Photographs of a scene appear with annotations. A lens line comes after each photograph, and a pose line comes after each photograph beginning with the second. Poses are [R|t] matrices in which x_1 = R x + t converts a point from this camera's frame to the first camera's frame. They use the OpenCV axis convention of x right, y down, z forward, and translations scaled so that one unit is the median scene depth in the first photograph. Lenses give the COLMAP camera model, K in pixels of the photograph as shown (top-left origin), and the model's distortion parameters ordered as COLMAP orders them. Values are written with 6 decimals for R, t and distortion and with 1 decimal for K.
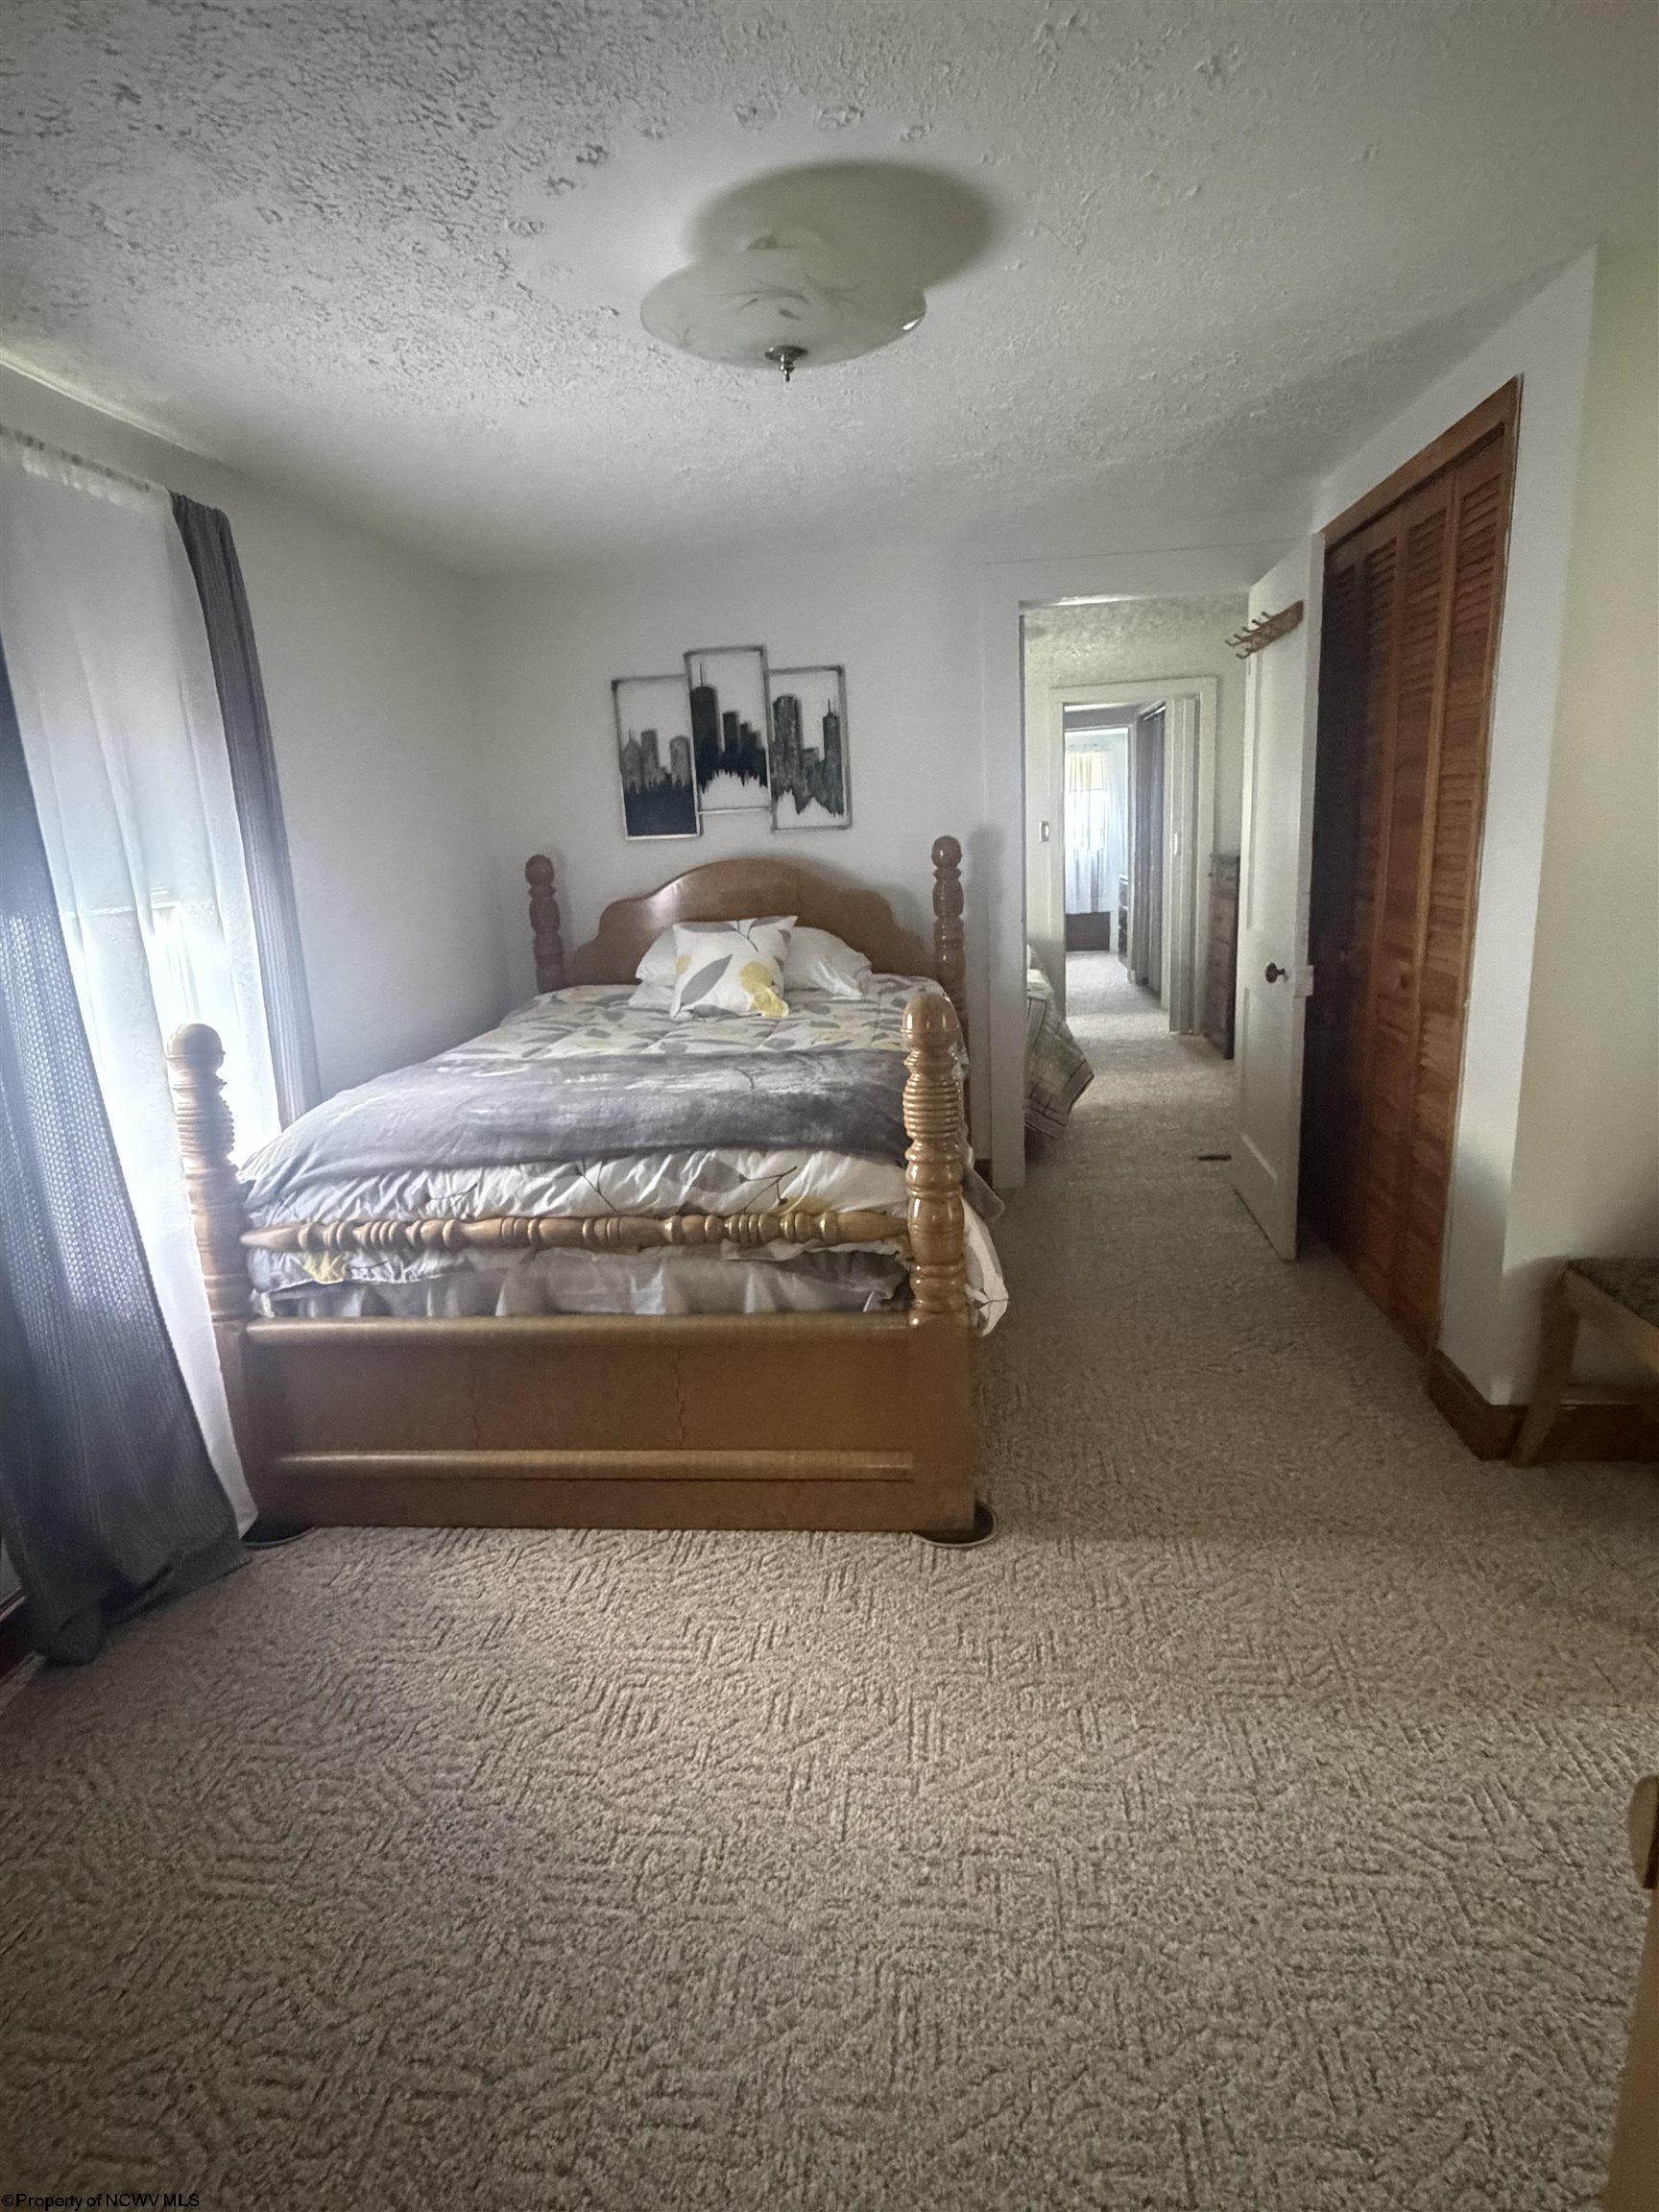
lens RADIAL K [[1193.2, 0, 842.5], [0, 1193.2, 1103.1], [0, 0, 1]] dist [0.001313, -0.000168]
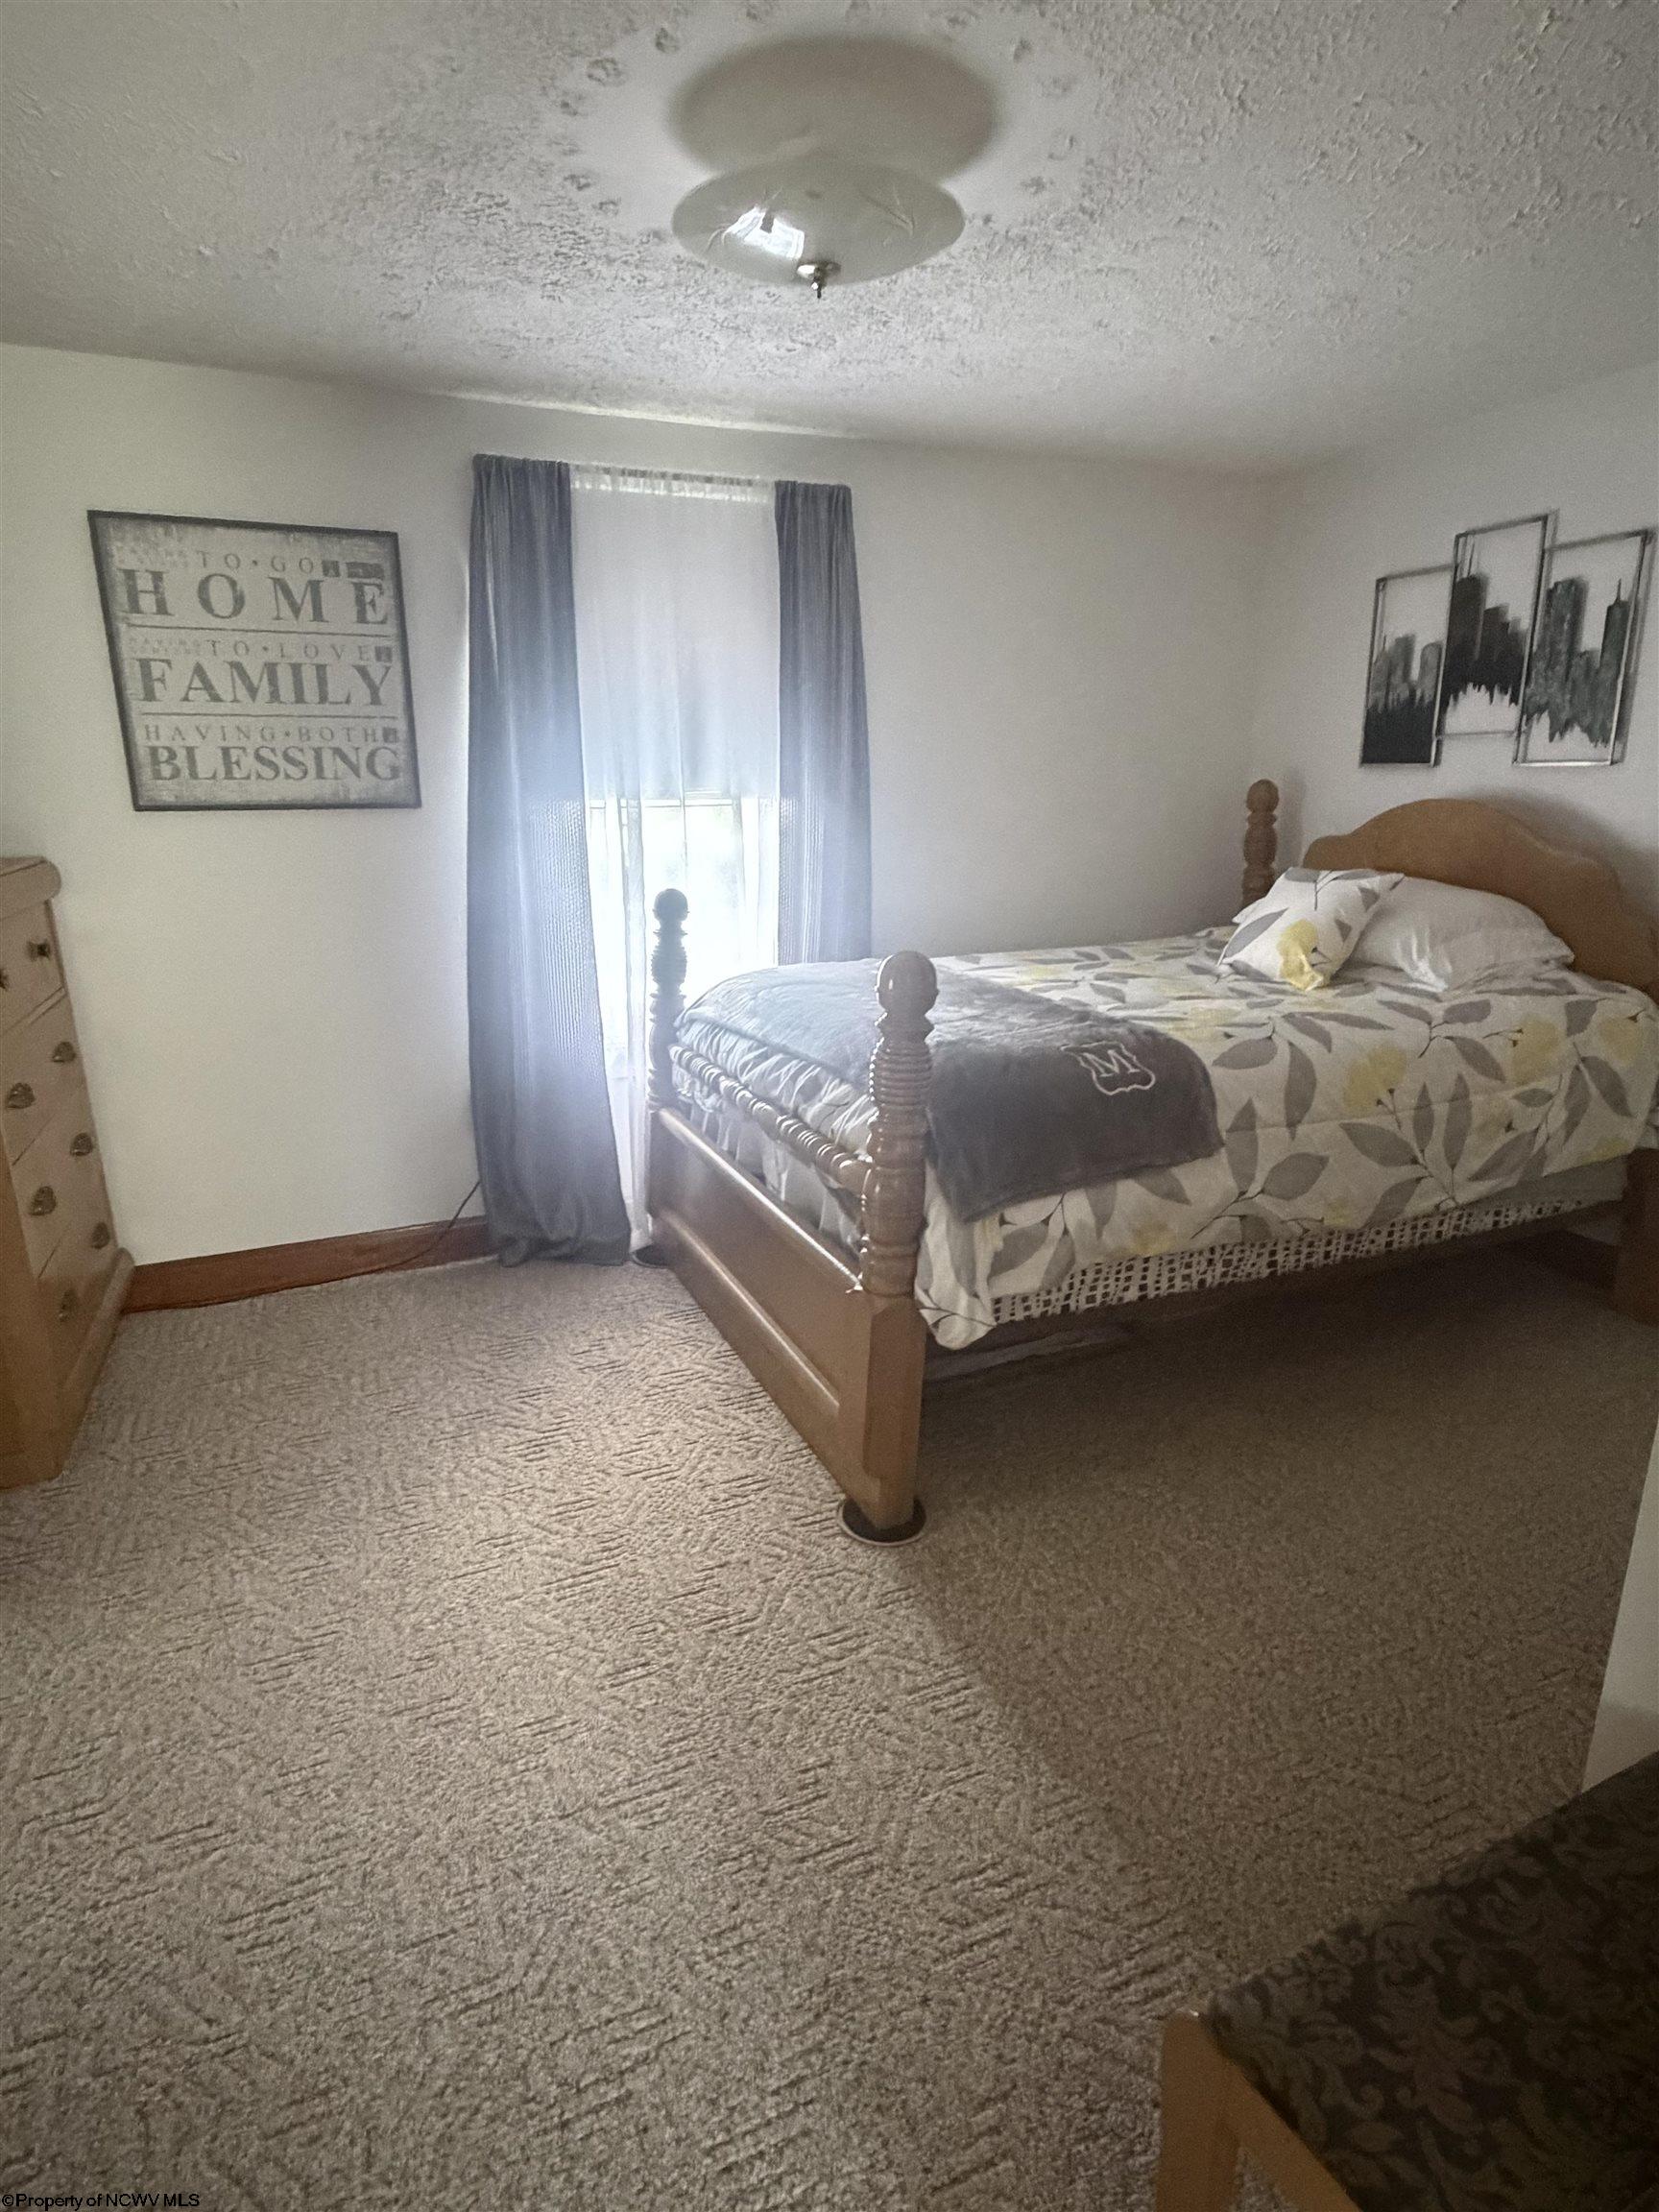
lens RADIAL K [[1195.6, 0, 829.5], [0, 1195.6, 1106.0], [0, 0, 1]] dist [0.003497, 0.000434]
pose [[0.486867, 0.279991, -0.827385, 0.492802], [-0.214539, 0.956548, 0.197457, -0.088150], [0.846719, 0.081371, 0.525780, 0.282728]]
